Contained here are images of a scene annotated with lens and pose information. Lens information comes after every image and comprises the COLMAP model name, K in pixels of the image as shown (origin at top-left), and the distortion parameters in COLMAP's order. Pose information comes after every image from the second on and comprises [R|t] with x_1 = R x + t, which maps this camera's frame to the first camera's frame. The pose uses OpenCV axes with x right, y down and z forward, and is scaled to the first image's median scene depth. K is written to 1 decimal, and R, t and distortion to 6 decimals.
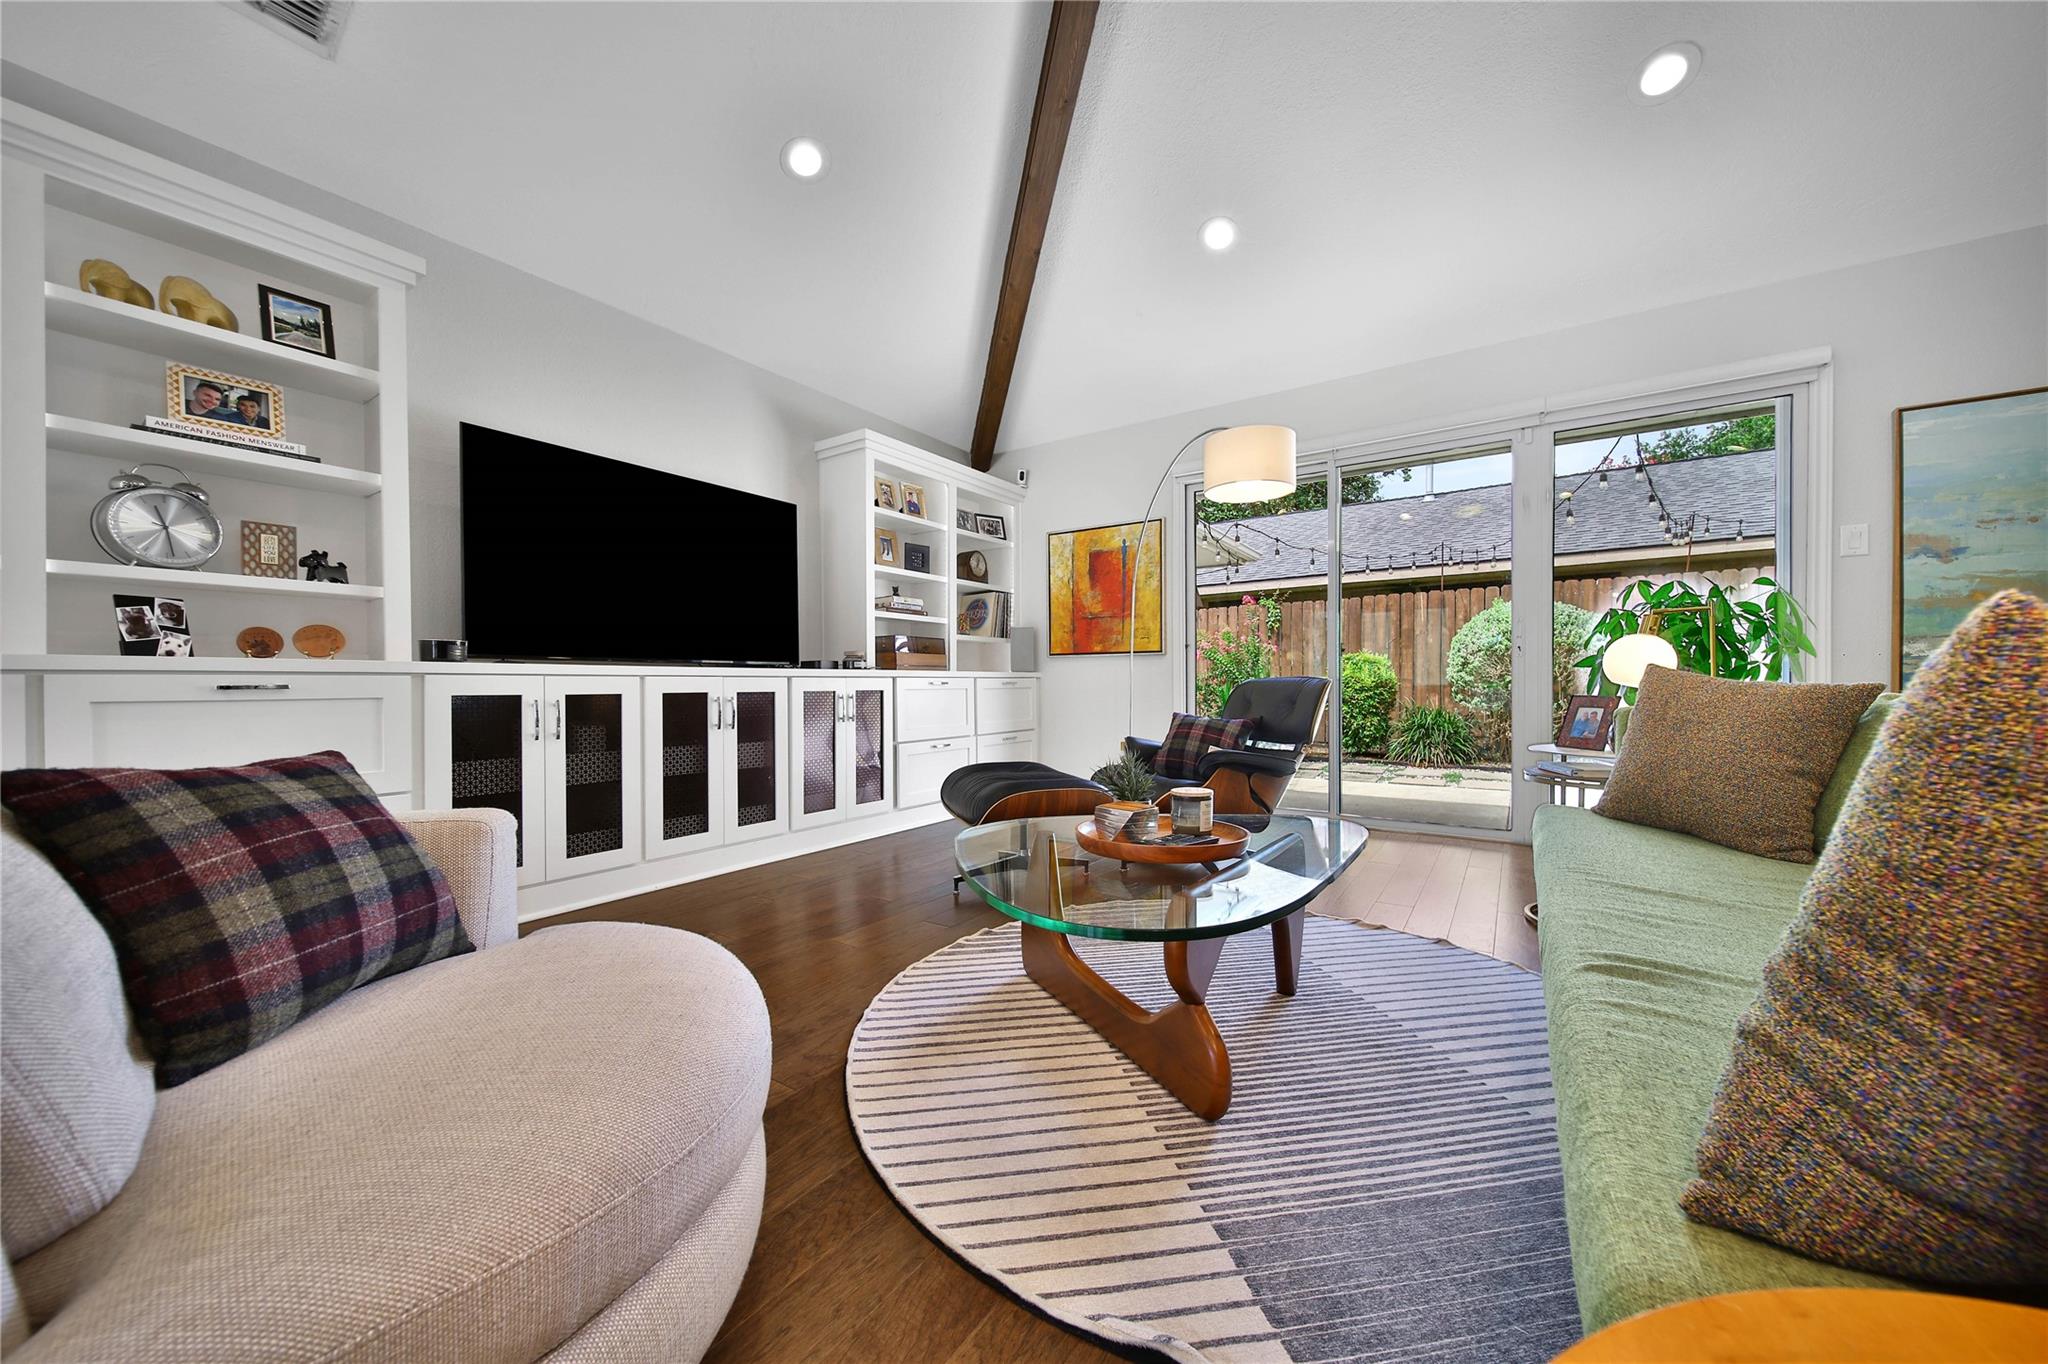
lens RADIAL K [[722.5, 0, 1017.2], [0, 722.5, 686.1], [0, 0, 1]] dist [-0.002032, -0.001006]
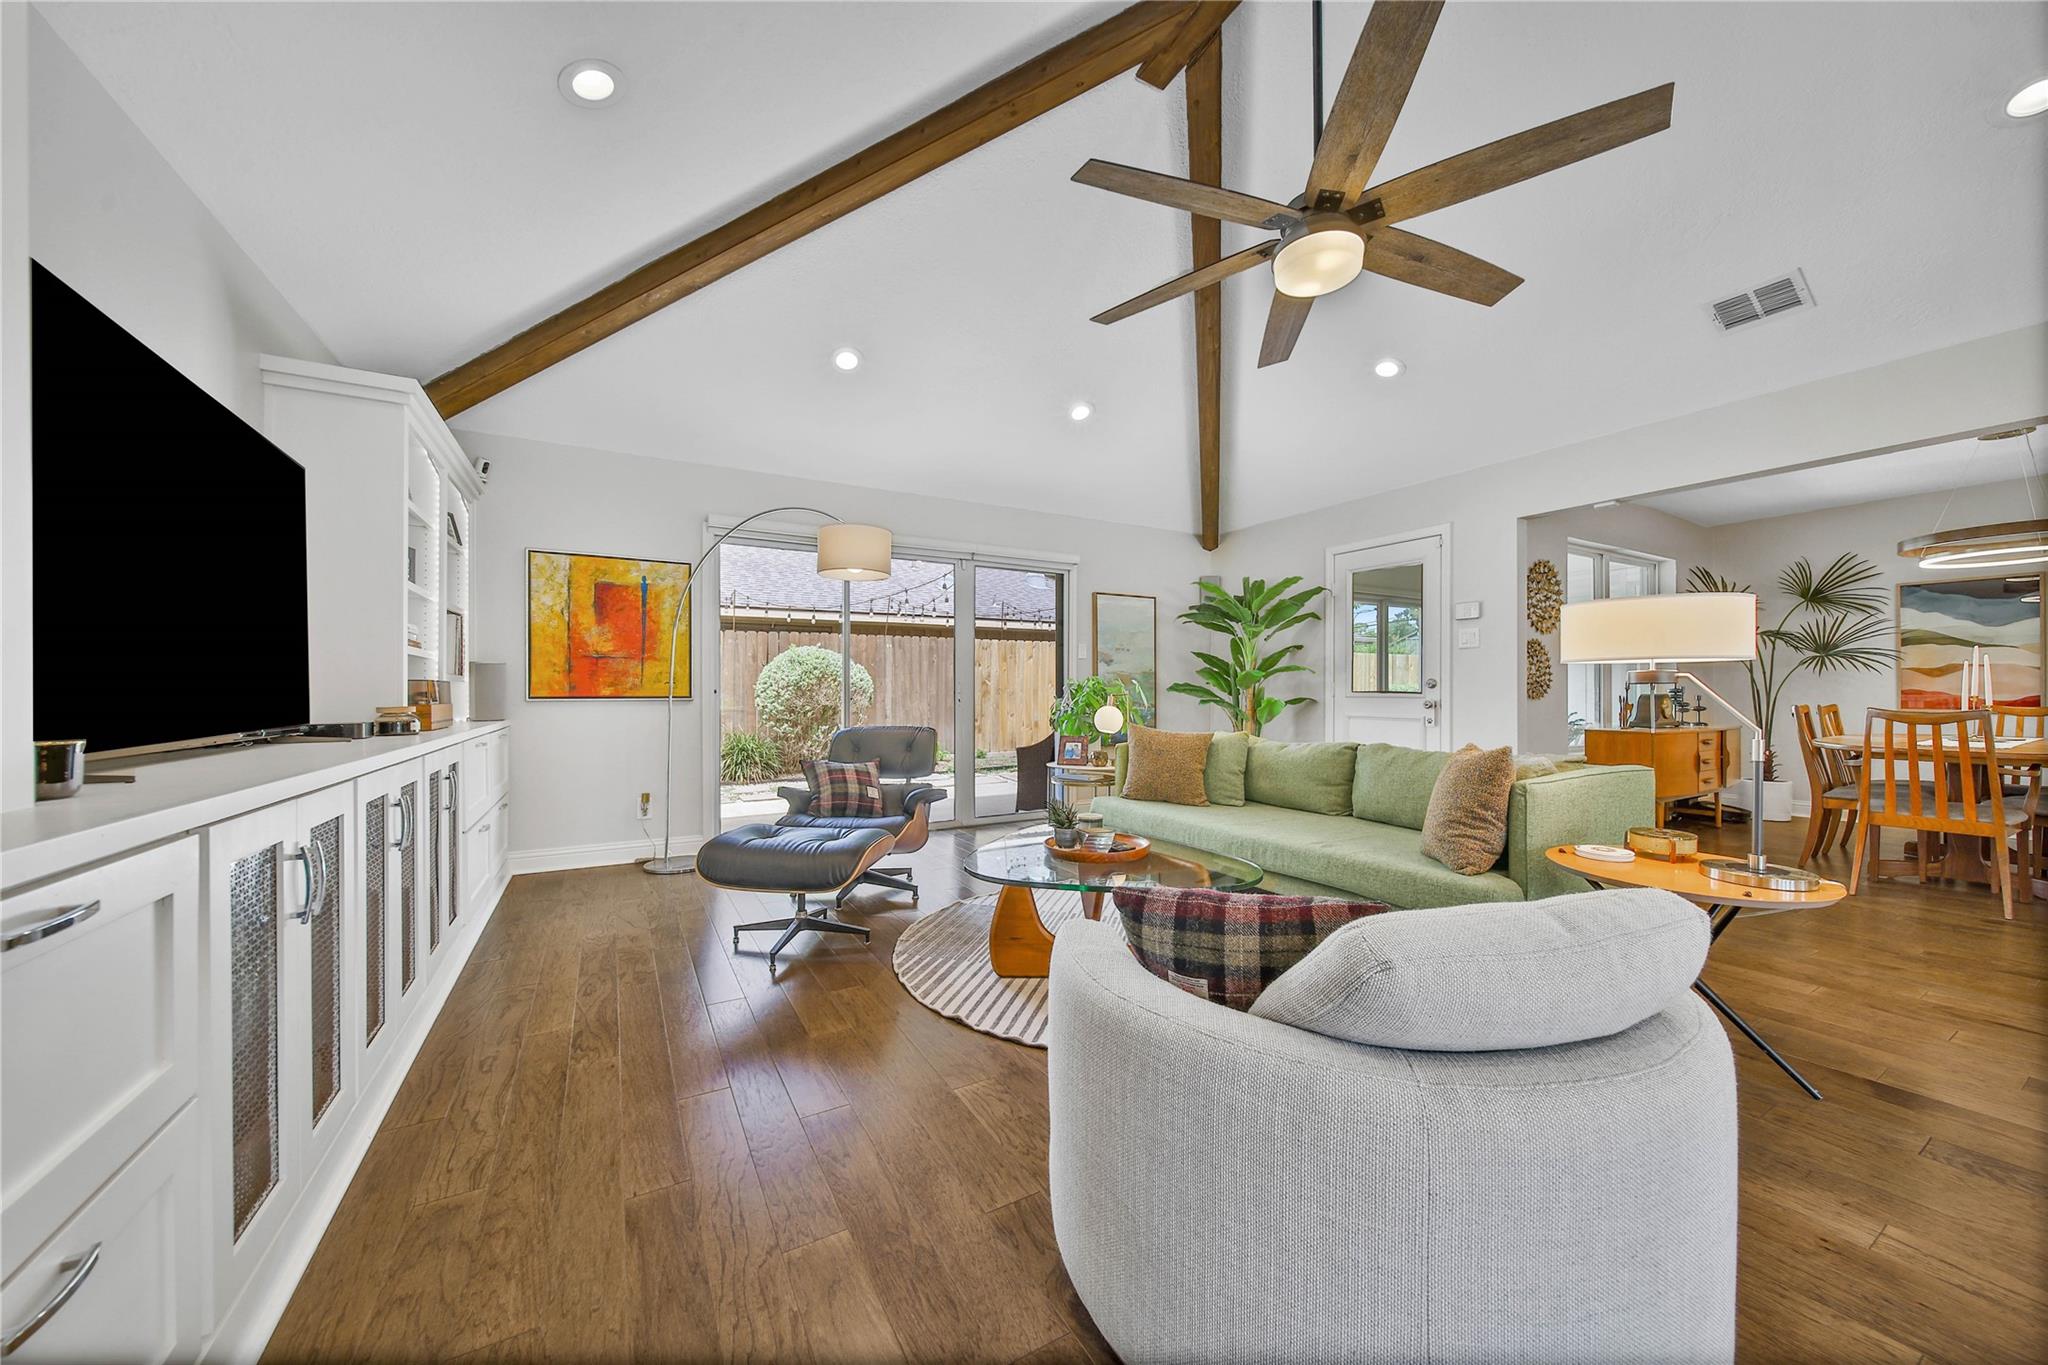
lens RADIAL K [[722.5, 0, 1033.4], [0, 722.5, 685.6], [0, 0, 1]] dist [-0.002032, -0.001006]
pose [[0.433292, 0.012324, 0.901169, -0.623315], [0.004549, 0.999864, -0.015860, -0.059827], [-0.901242, 0.010971, 0.433177, 0.198099]]
